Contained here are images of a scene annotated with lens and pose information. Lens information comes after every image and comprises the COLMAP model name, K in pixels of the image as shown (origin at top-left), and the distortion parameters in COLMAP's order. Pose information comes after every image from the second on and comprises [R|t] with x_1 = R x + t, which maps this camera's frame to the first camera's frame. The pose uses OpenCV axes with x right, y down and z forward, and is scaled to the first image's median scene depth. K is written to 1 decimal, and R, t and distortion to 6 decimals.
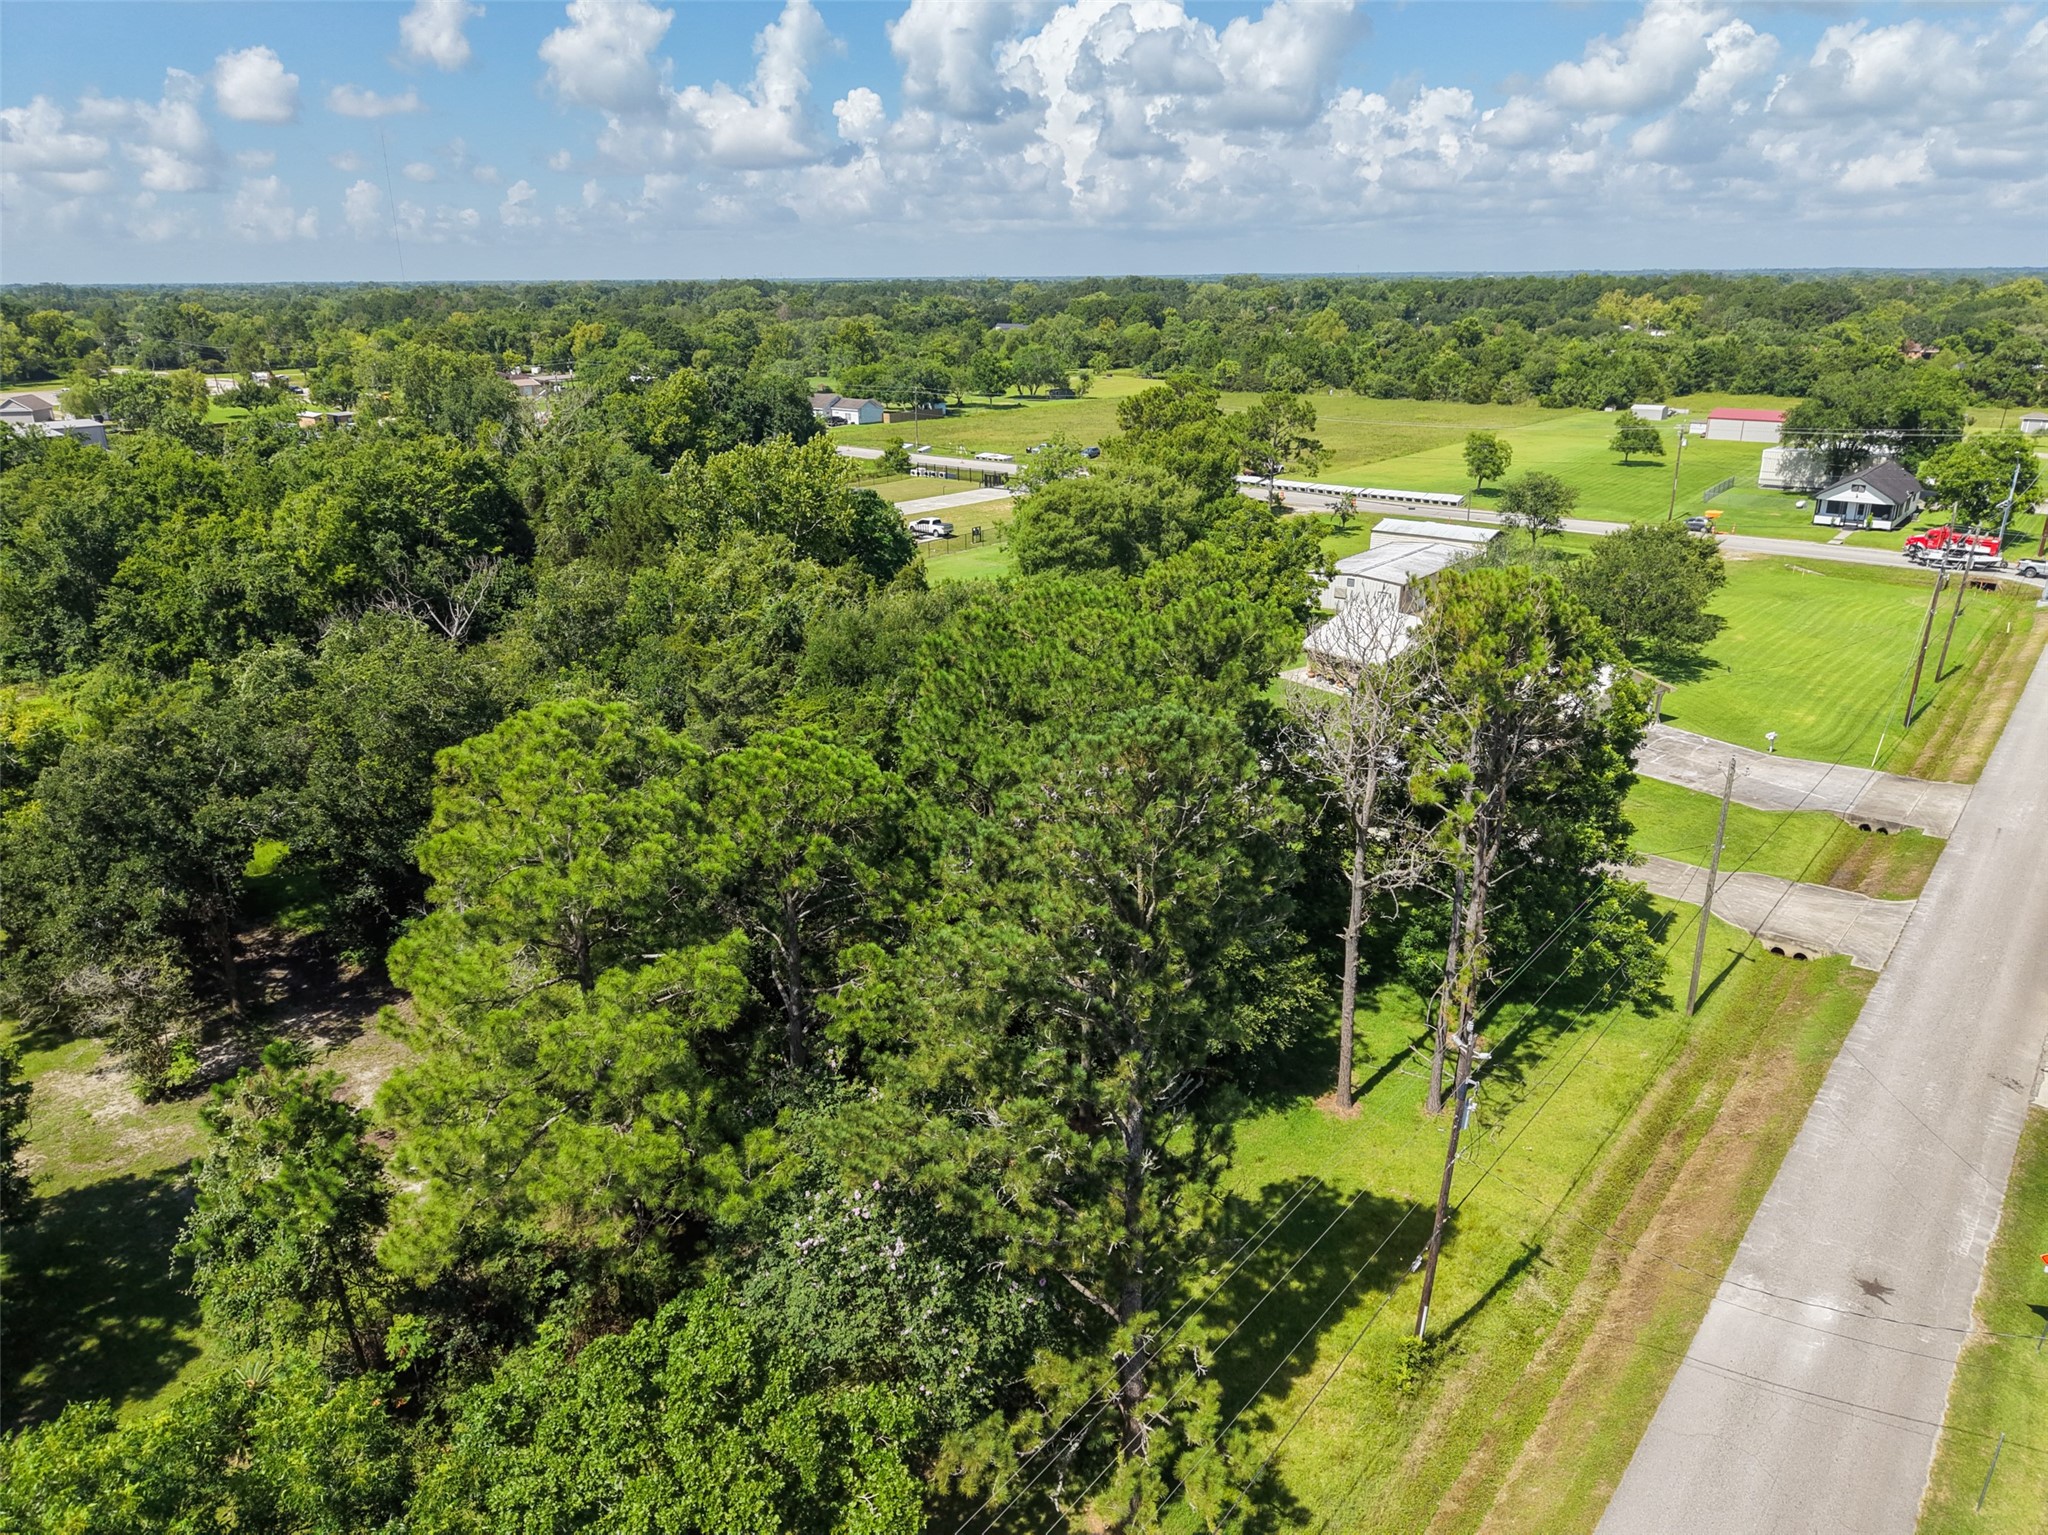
lens RADIAL K [[1366.1, 0, 1025.3], [0, 1366.1, 780.8], [0, 0, 1]] dist [0.019322, -0.019537]
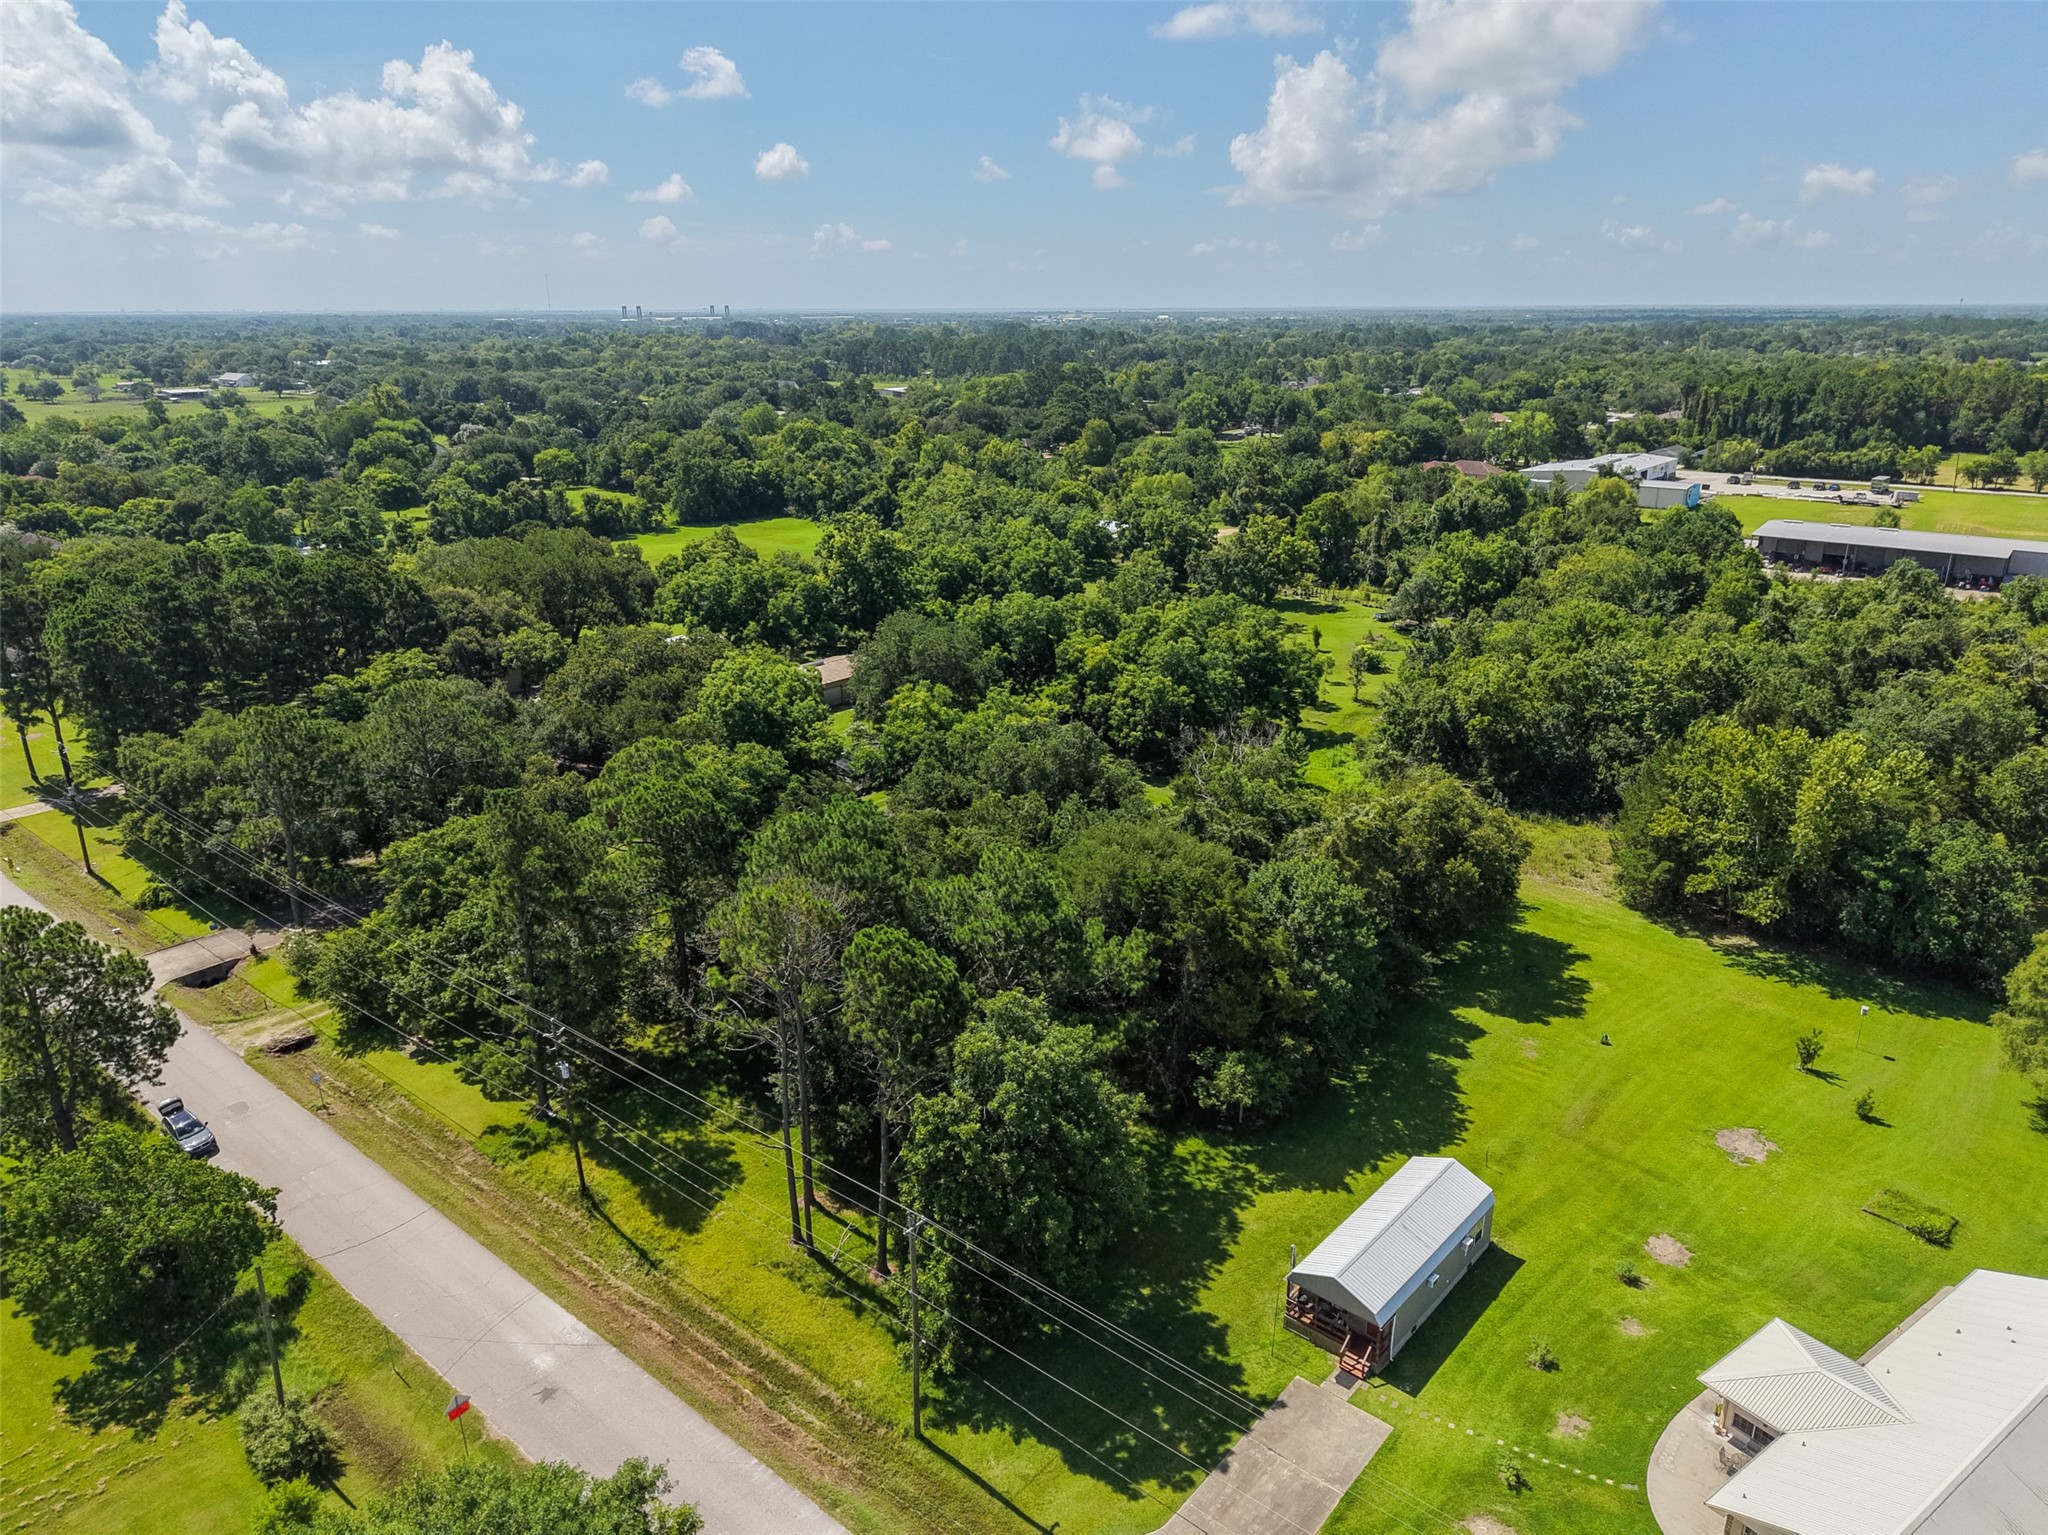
lens RADIAL K [[1373.1, 0, 1026.1], [0, 1373.1, 767.1], [0, 0, 1]] dist [0.017470, -0.016569]
pose [[-0.001906, 0.324995, -0.945714, 1.224964], [-0.341853, 0.888527, 0.306032, -0.588068], [0.939751, 0.323879, 0.109407, 0.746947]]
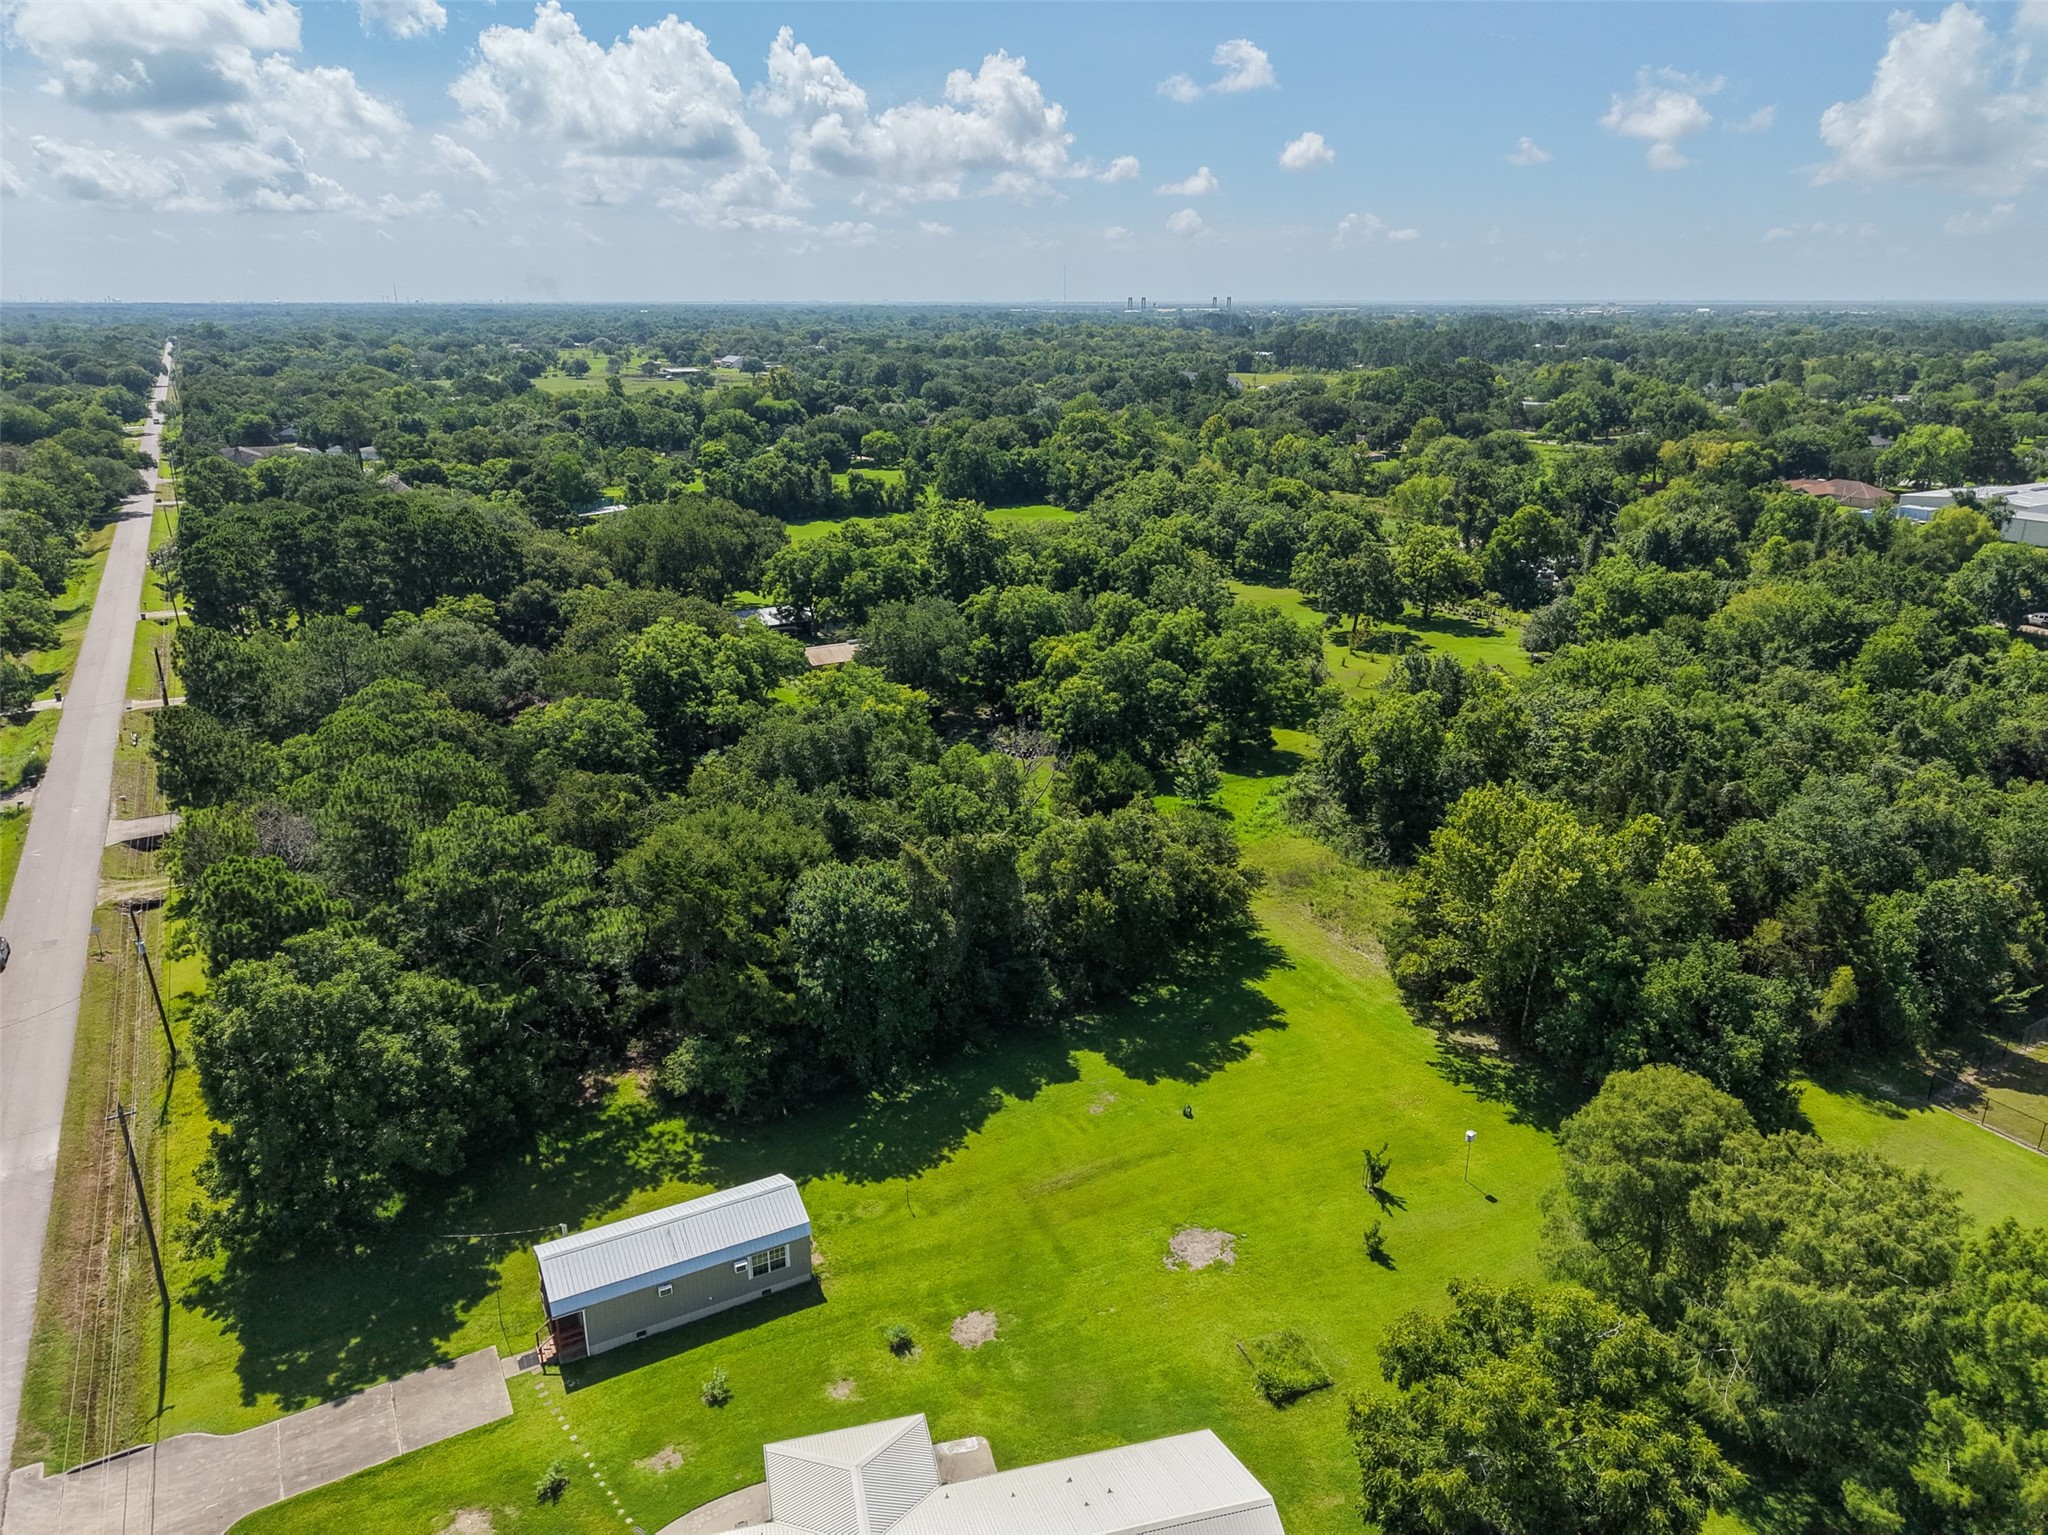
lens RADIAL K [[1373.1, 0, 1026.1], [0, 1373.1, 767.1], [0, 0, 1]] dist [0.017470, -0.016569]
pose [[-0.349563, 0.309476, -0.884325, 1.051015], [-0.320700, 0.847331, 0.423299, -0.885823], [0.880316, 0.431573, -0.196947, 1.568185]]
